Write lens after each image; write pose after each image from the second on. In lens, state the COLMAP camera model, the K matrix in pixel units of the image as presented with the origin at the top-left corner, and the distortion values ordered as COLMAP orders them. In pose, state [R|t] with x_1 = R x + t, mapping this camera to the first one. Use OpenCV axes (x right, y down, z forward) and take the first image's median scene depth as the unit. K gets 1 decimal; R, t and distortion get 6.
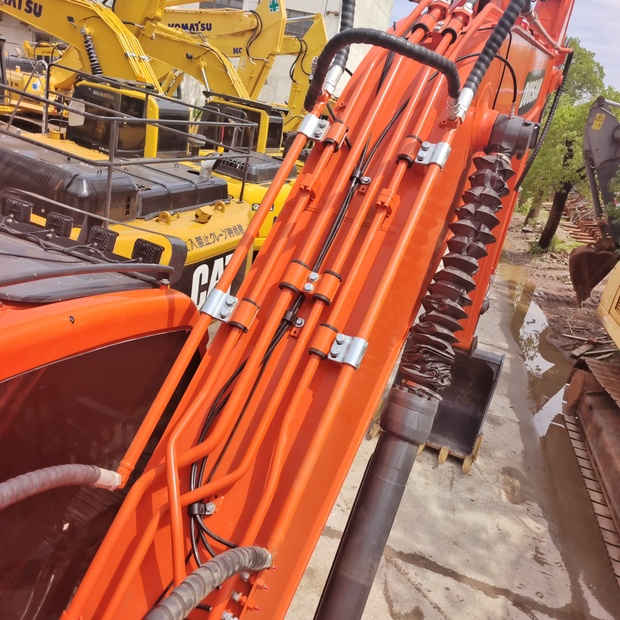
lens RADIAL K [[561.4, 0, 318.6], [0, 561.4, 308.7], [0, 0, 1]] dist [0.018471, 0.023014]
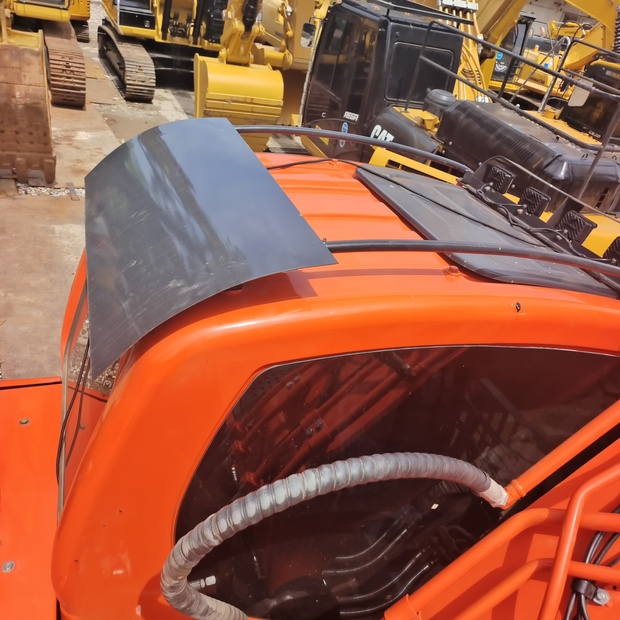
lens RADIAL K [[561.4, 0, 318.6], [0, 561.4, 308.7], [0, 0, 1]] dist [0.018471, 0.023014]
pose [[0.706782, 0.317586, -0.632137, -0.070332], [-0.302372, 0.943450, 0.135913, -0.002908], [0.639554, 0.095080, 0.762843, 0.089360]]
